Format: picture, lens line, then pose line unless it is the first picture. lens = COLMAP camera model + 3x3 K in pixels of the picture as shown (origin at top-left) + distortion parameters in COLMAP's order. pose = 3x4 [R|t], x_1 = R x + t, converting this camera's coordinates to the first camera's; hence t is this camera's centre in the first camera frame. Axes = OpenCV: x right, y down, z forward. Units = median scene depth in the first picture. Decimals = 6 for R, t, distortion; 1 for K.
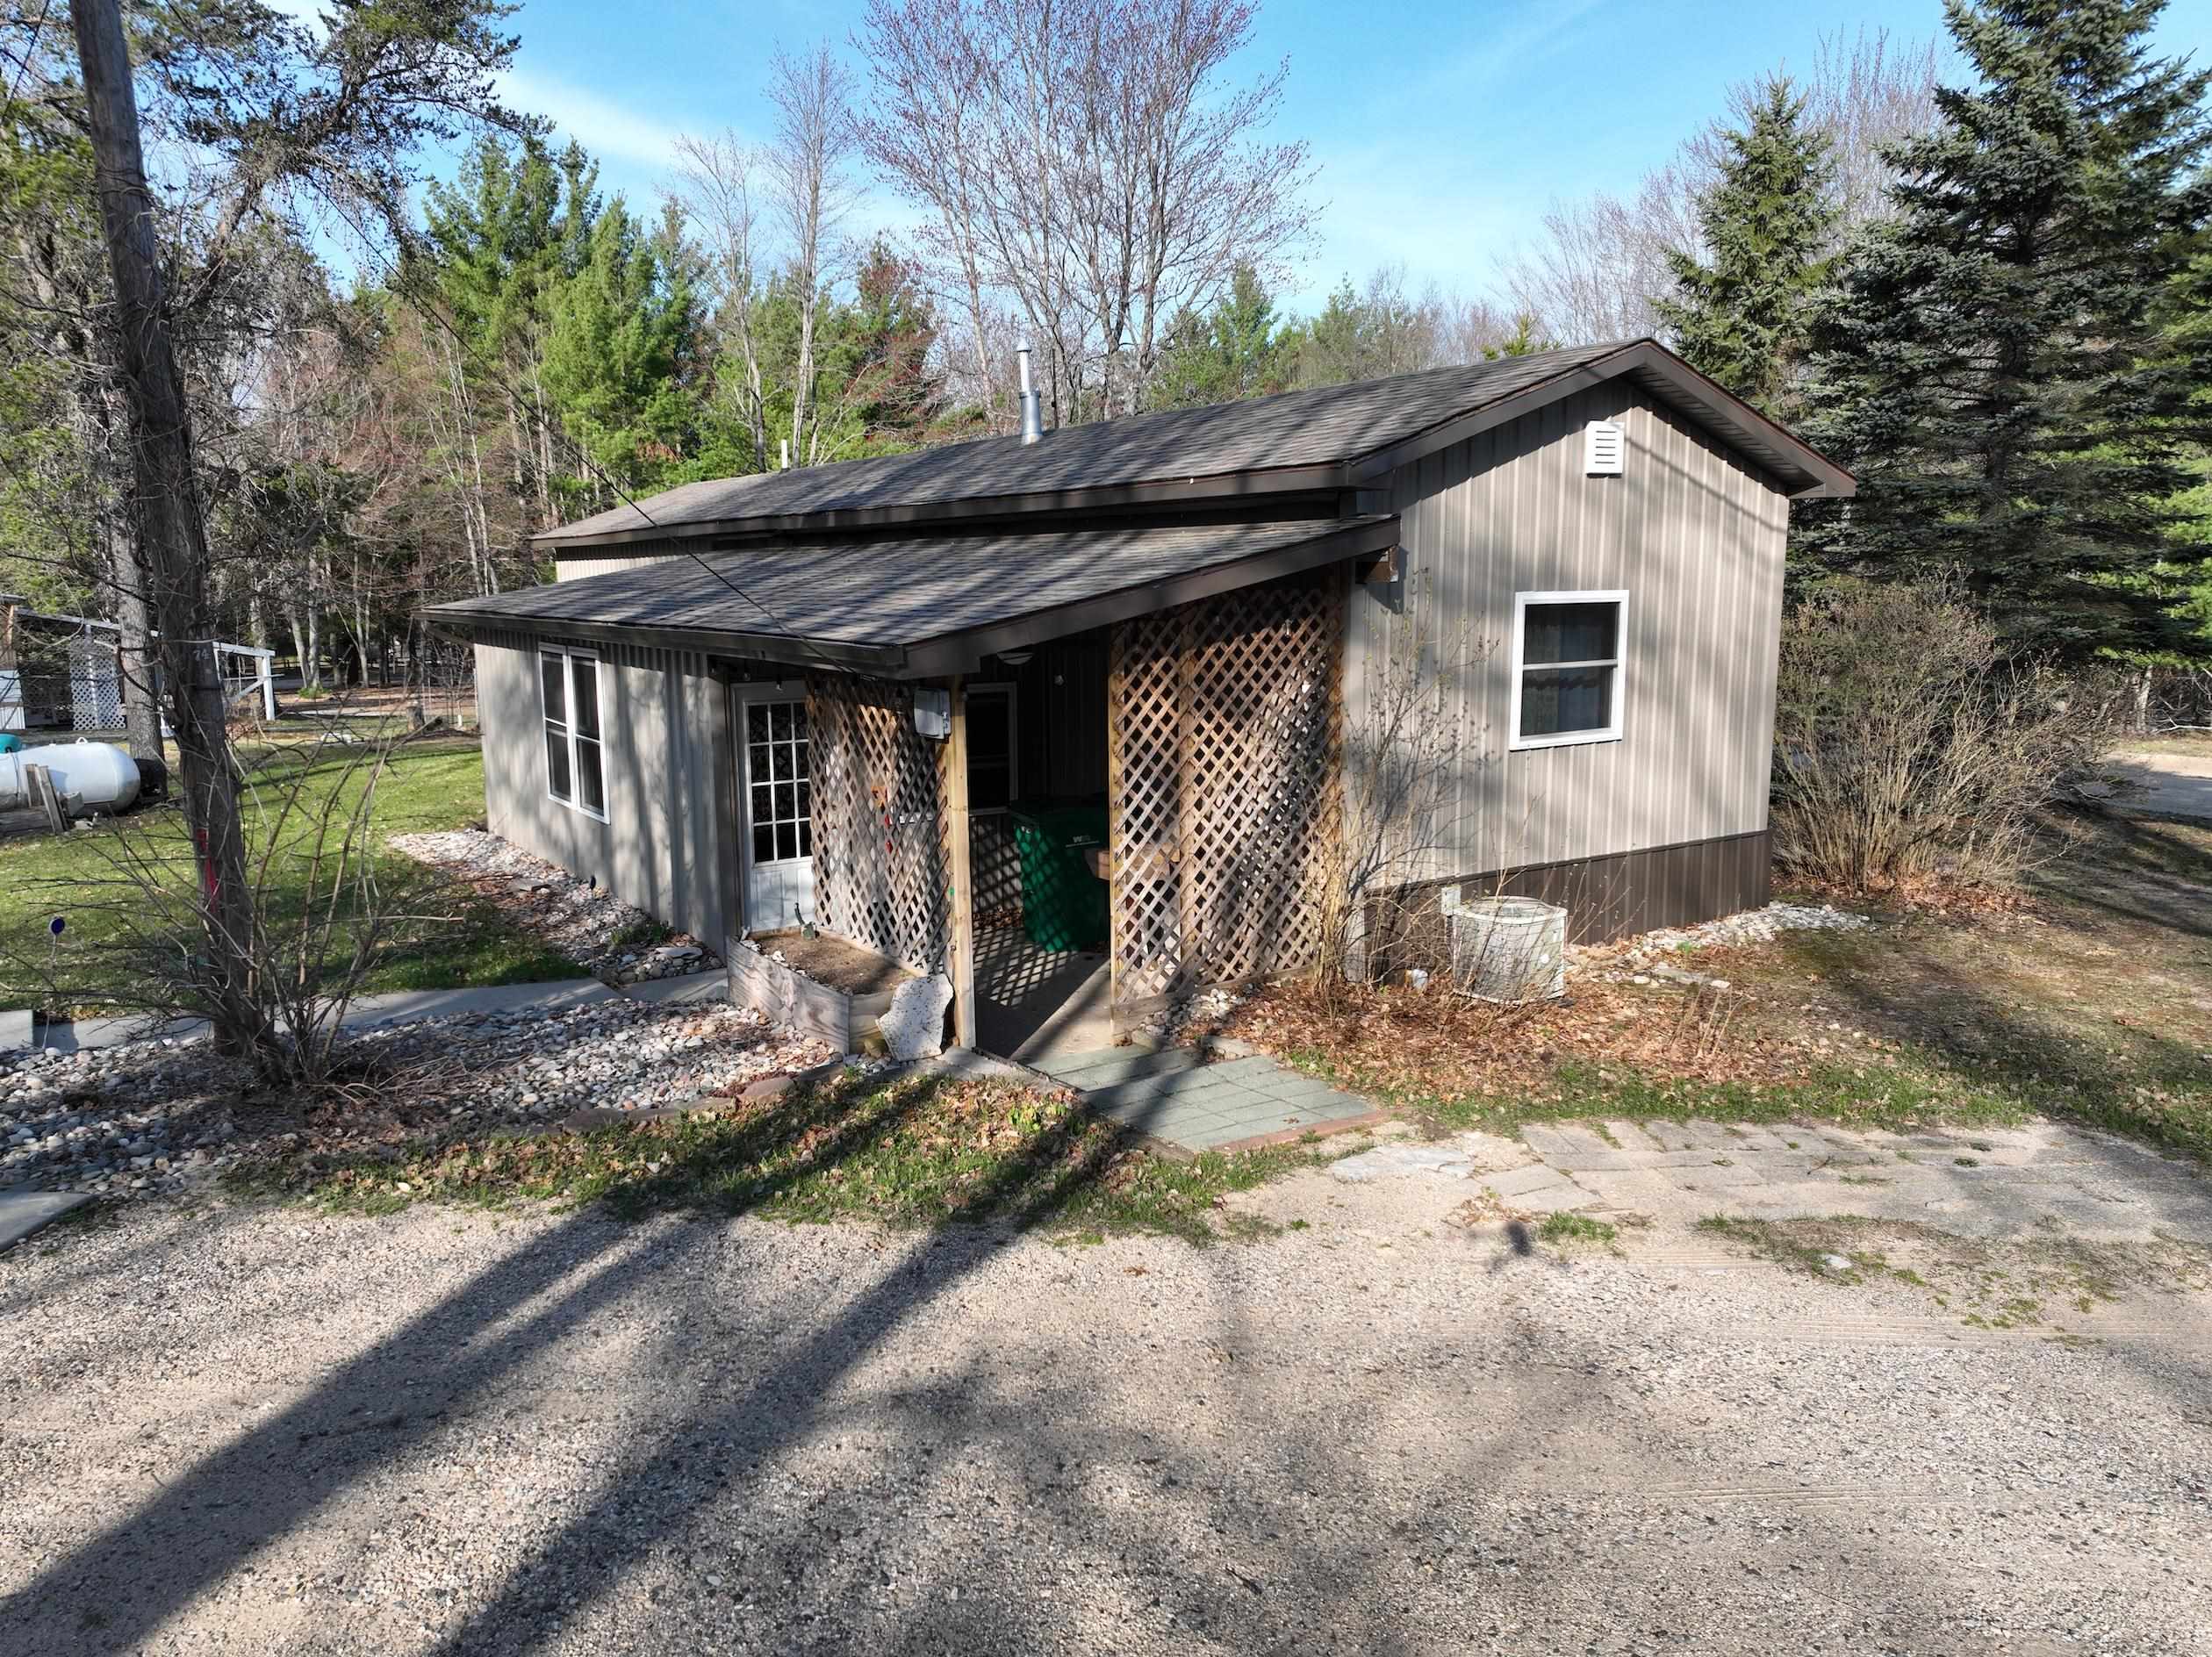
lens RADIAL K [[1556.0, 0, 1105.7], [0, 1556.0, 837.6], [0, 0, 1]] dist [-0.002066, -0.000164]
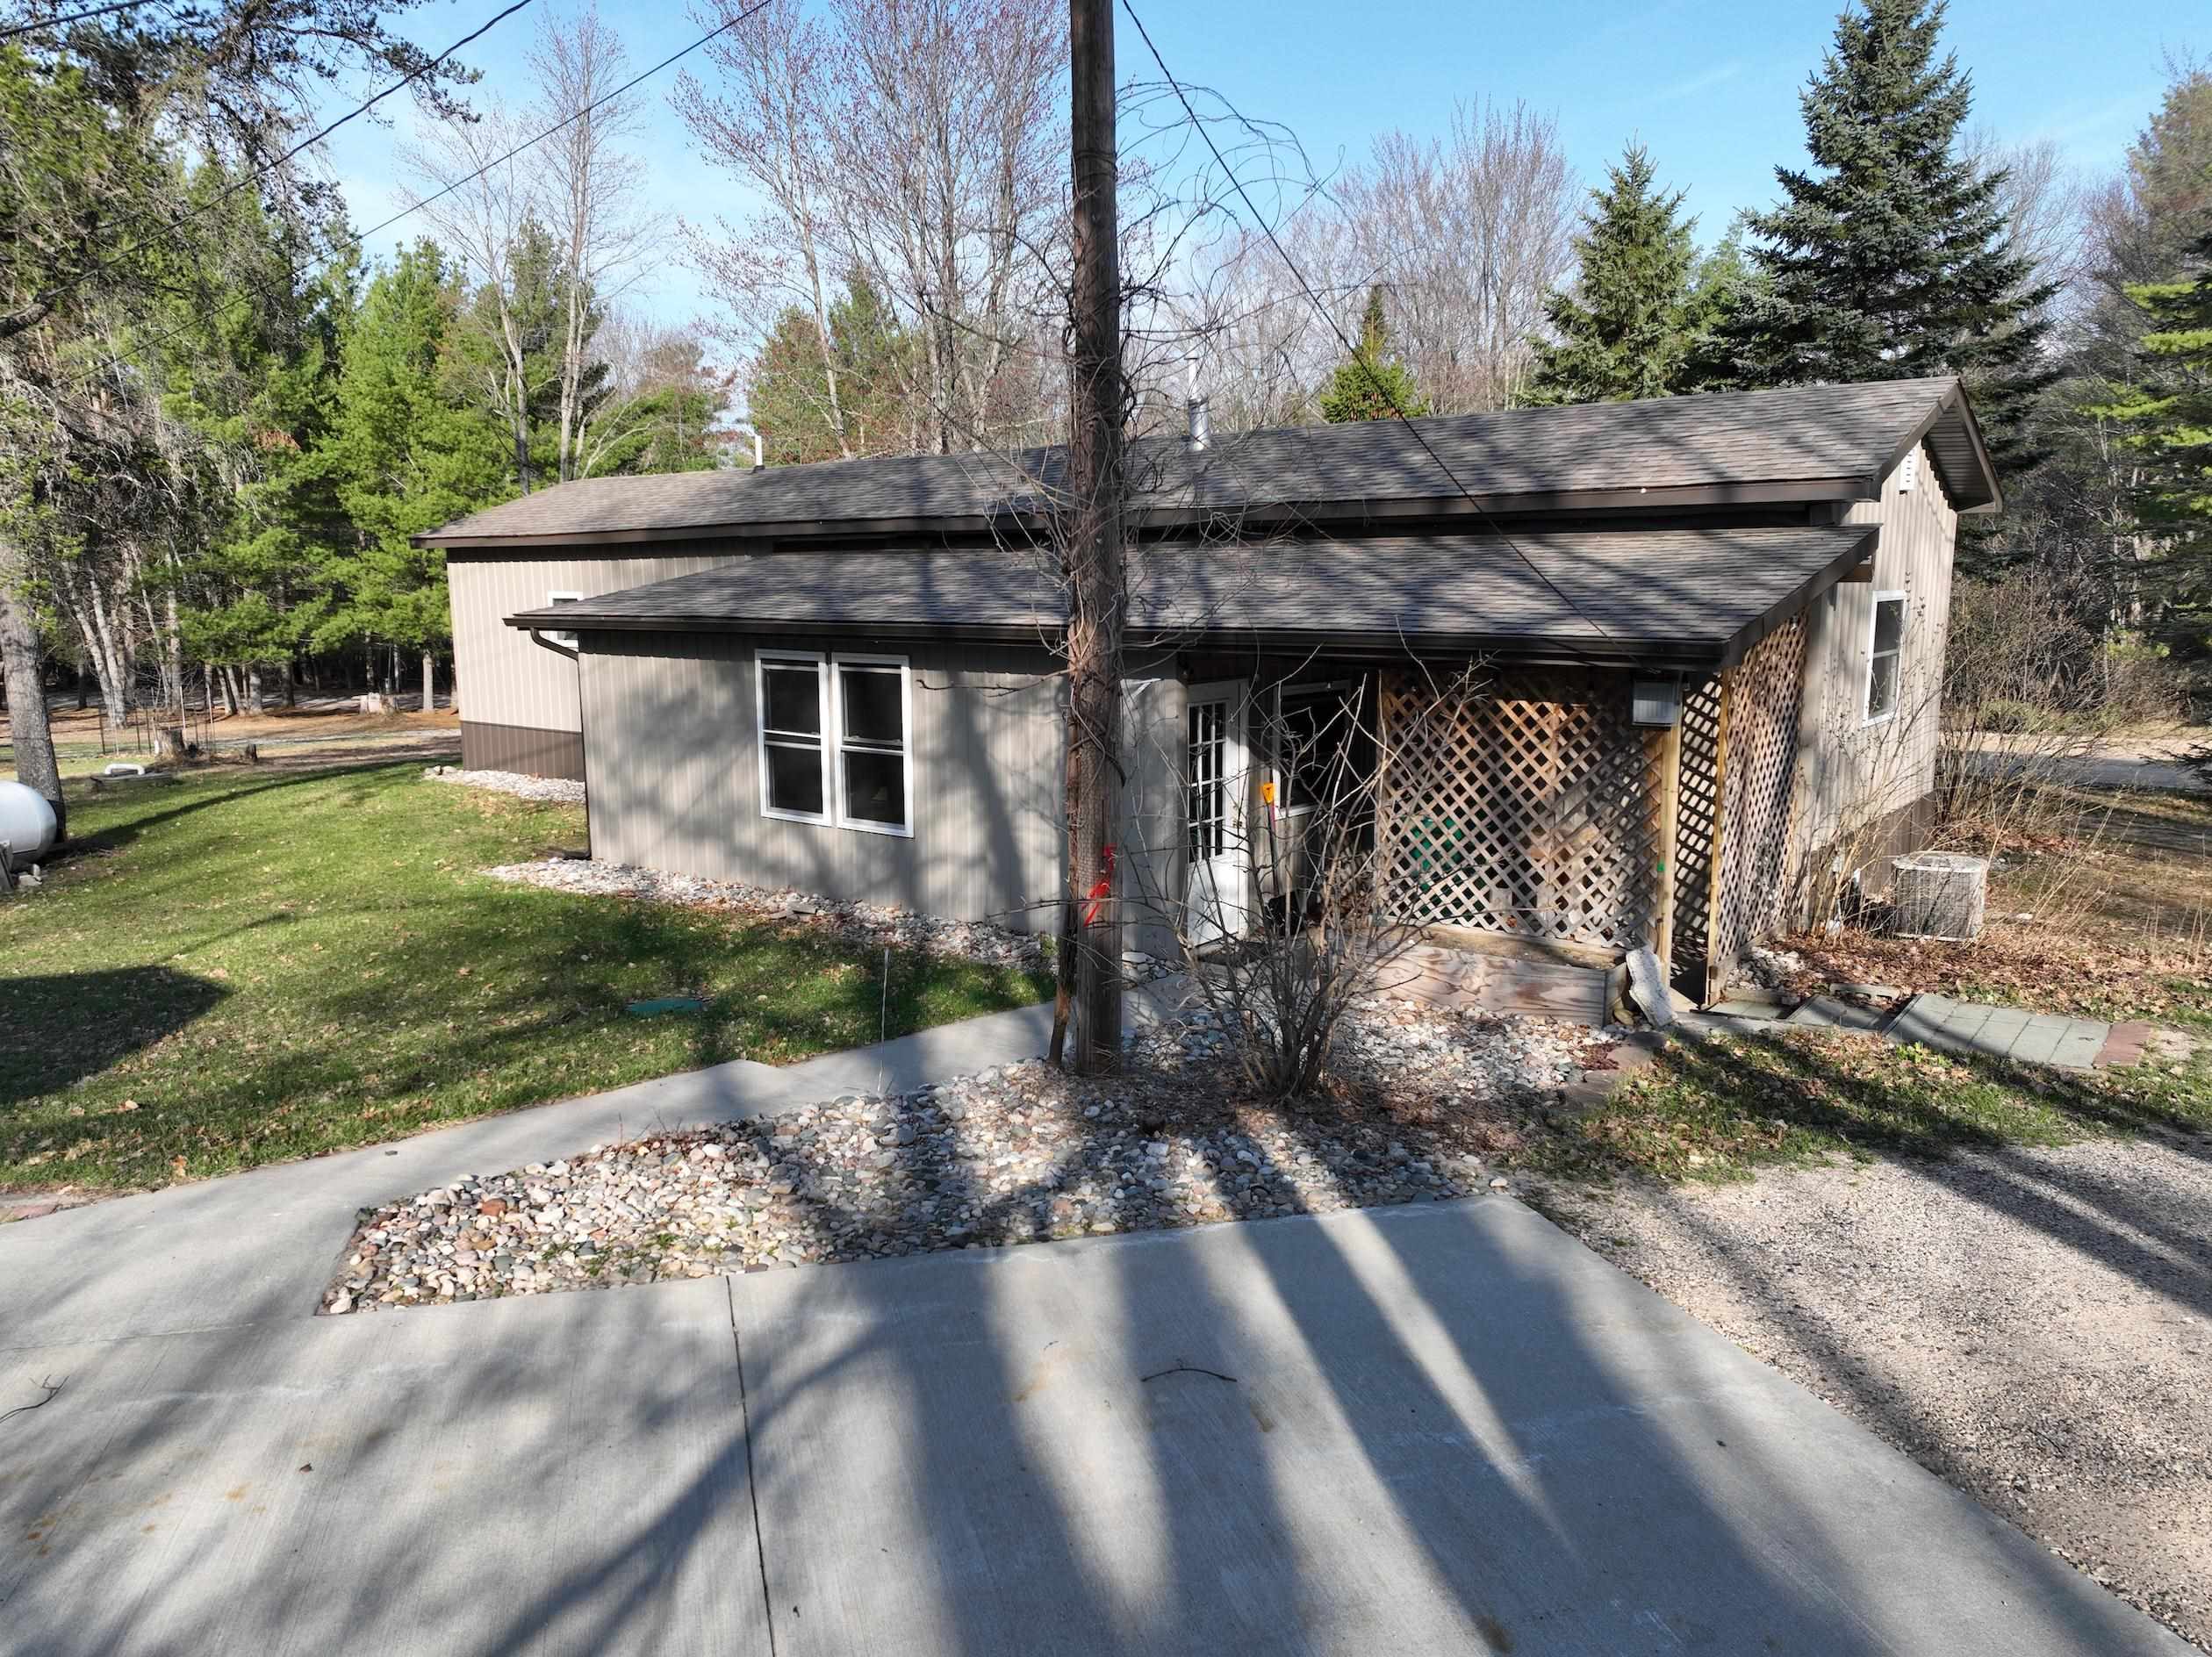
lens RADIAL K [[1556.0, 0, 1104.1], [0, 1556.0, 822.9], [0, 0, 1]] dist [-0.002066, -0.000164]
pose [[0.952828, -0.047146, 0.299826, -0.376015], [0.051060, 0.998682, -0.005230, -0.004928], [-0.299185, 0.020293, 0.953979, 0.039005]]
